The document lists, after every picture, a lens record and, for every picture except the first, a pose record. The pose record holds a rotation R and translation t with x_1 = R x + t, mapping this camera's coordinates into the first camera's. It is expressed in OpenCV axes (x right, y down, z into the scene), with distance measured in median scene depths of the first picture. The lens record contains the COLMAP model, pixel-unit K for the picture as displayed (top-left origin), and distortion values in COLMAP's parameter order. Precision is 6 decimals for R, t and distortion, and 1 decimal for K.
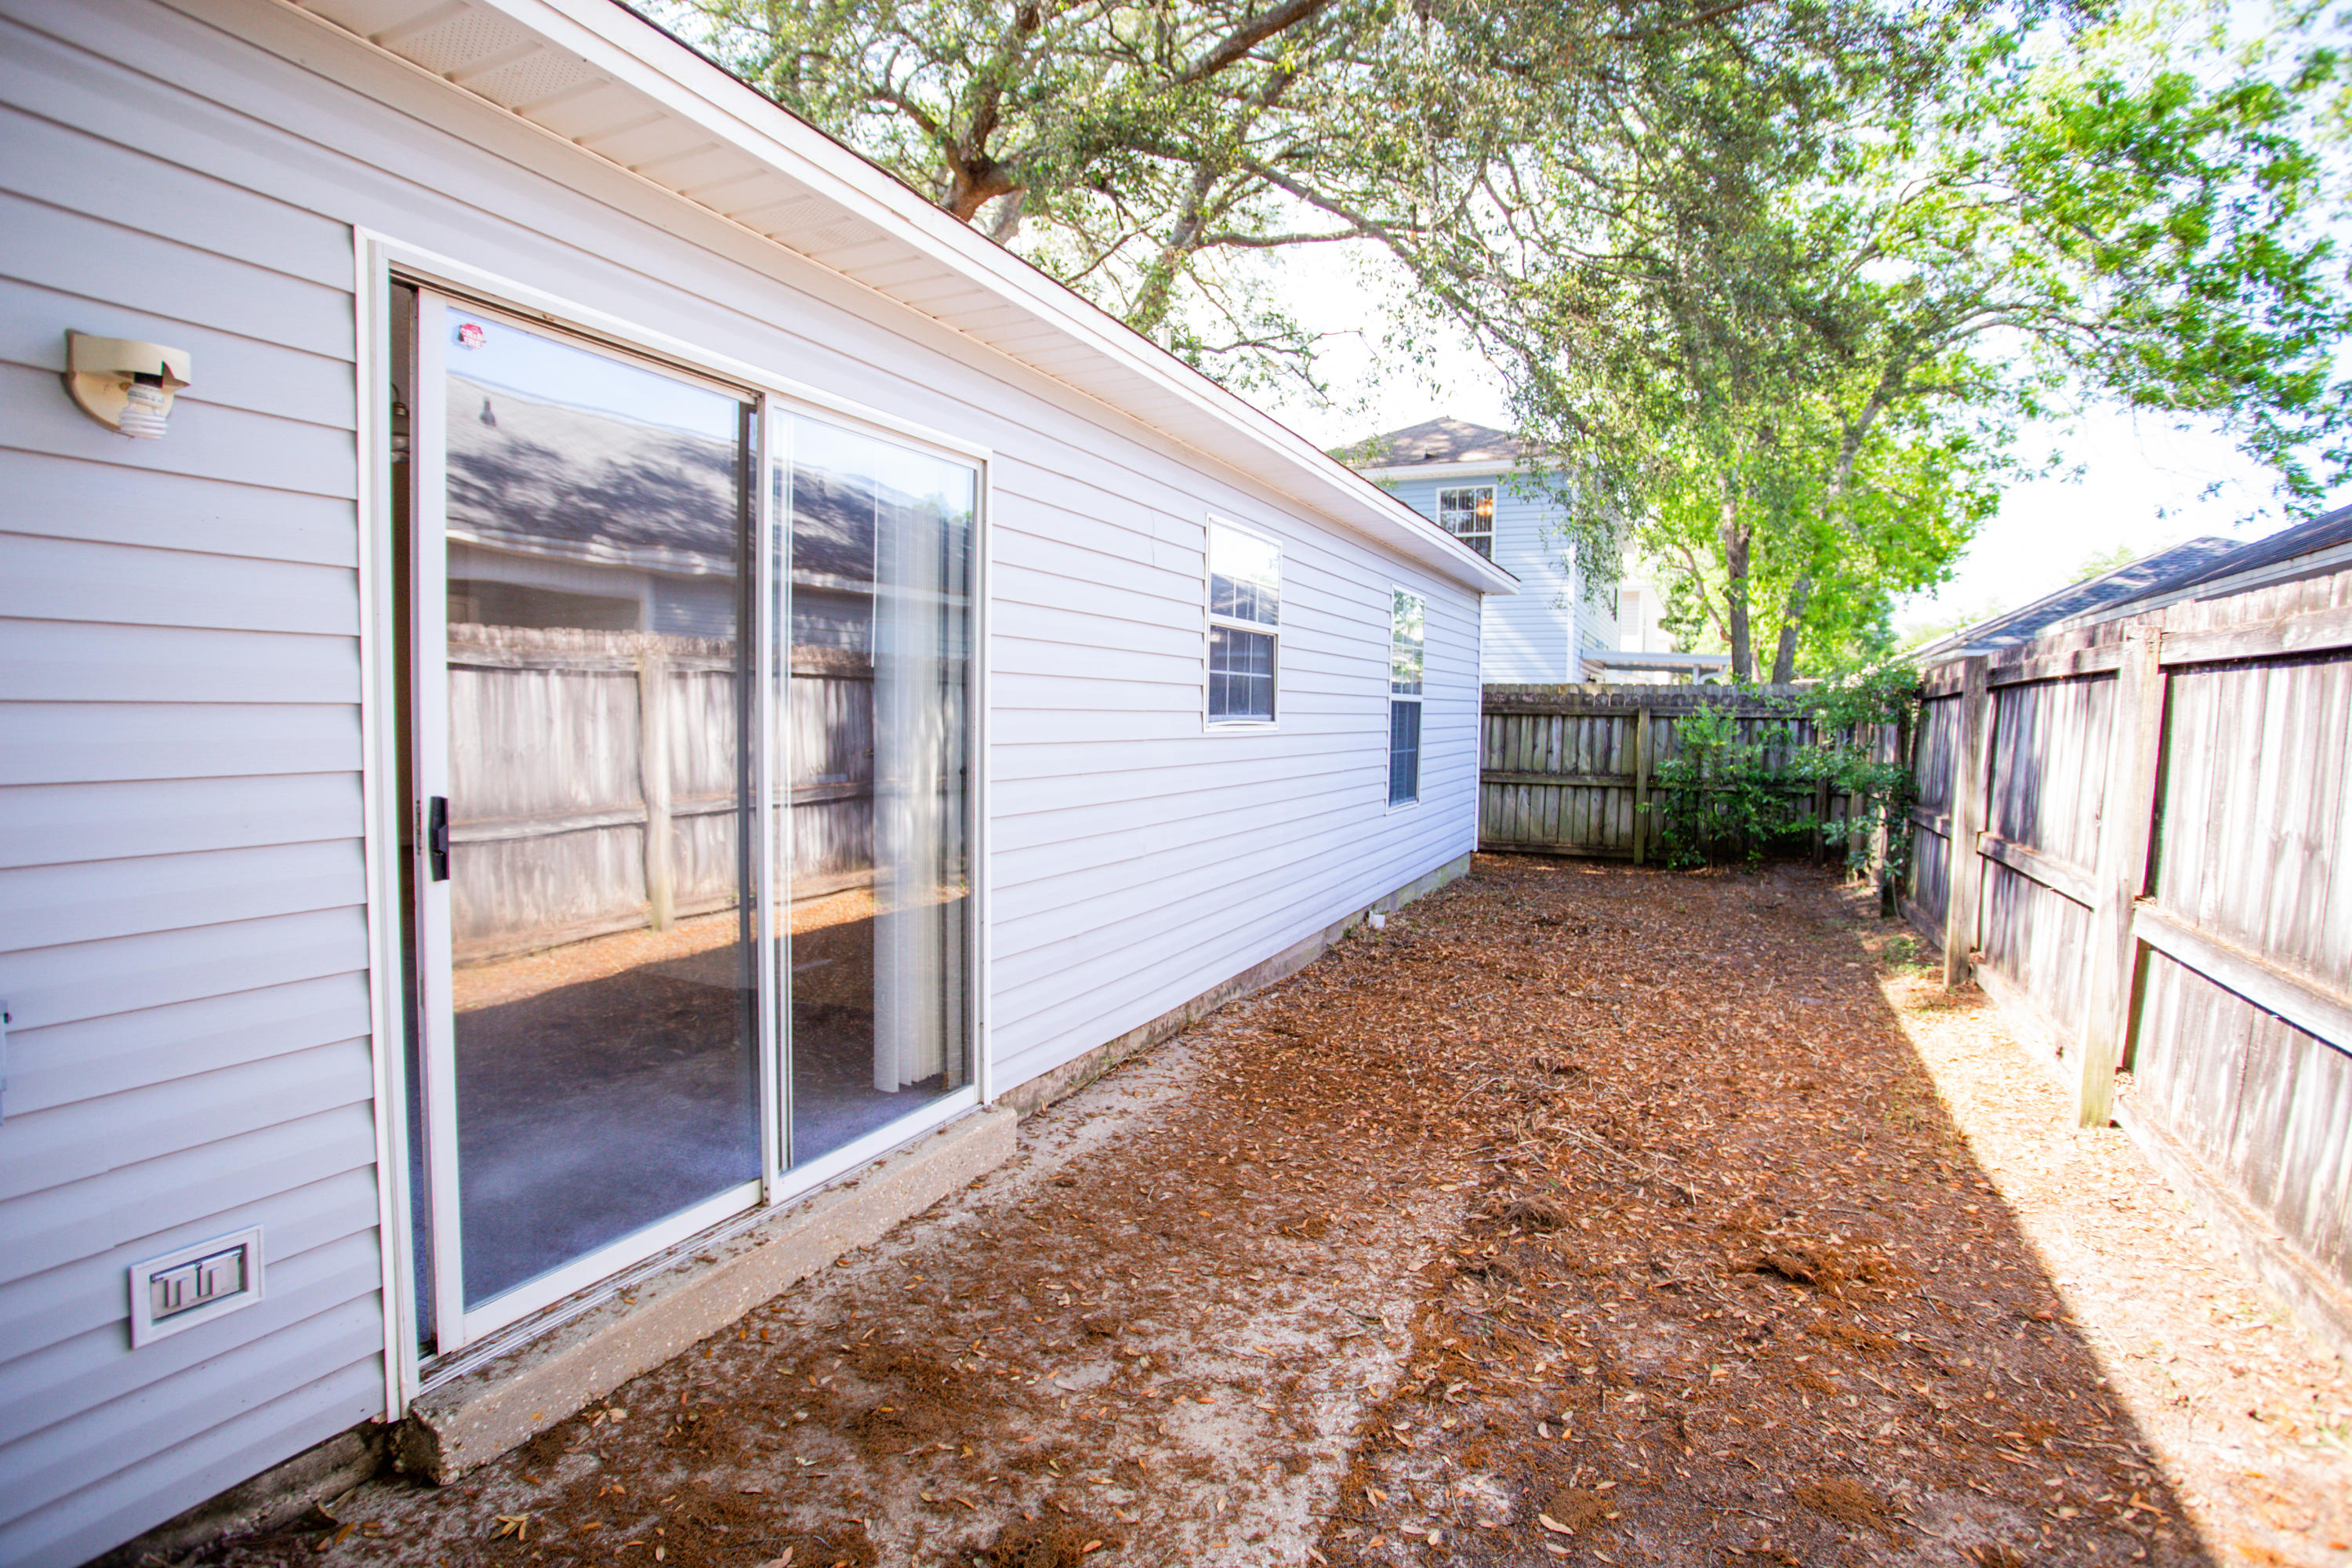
lens RADIAL K [[1148.0, 0, 1177.6], [0, 1148.0, 775.1], [0, 0, 1]] dist [-0.035162, 0.008704]
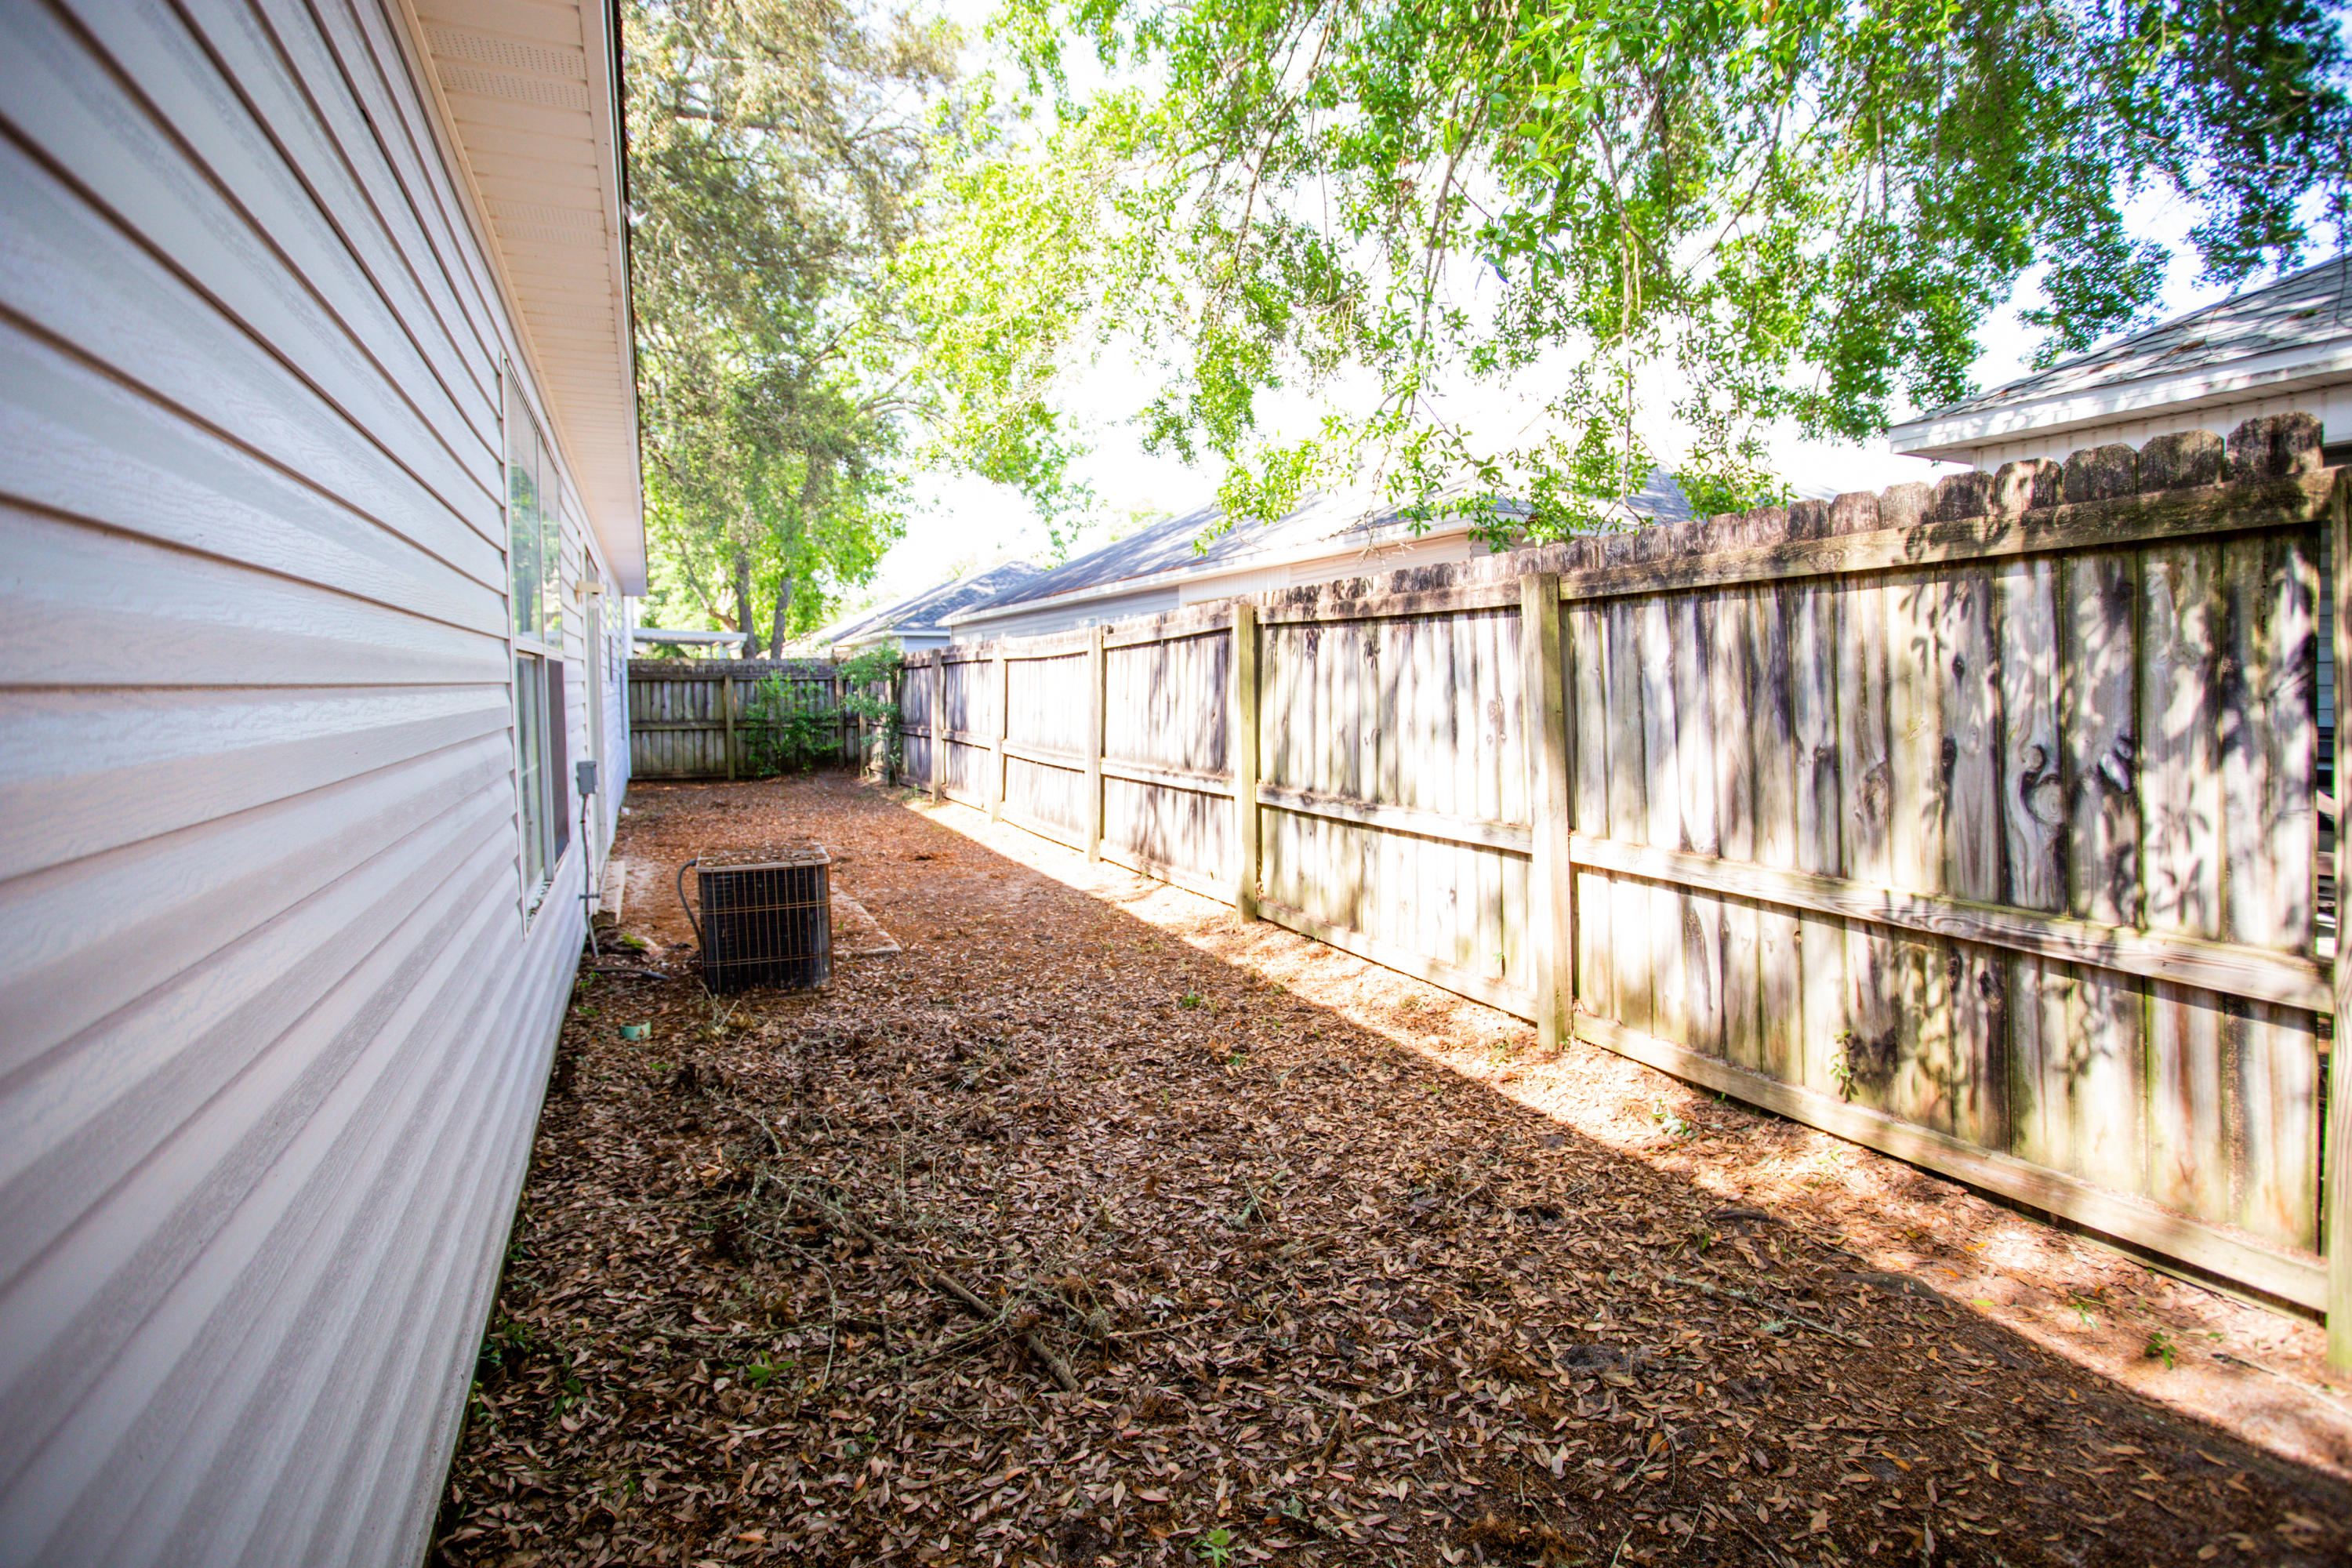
lens RADIAL K [[1148.0, 0, 1174.2], [0, 1148.0, 777.1], [0, 0, 1]] dist [-0.035162, 0.008704]
pose [[0.644412, -0.079634, 0.760520, -0.417757], [0.053903, 0.996819, 0.058704, 0.021206], [-0.762776, 0.003165, 0.646655, -0.467303]]
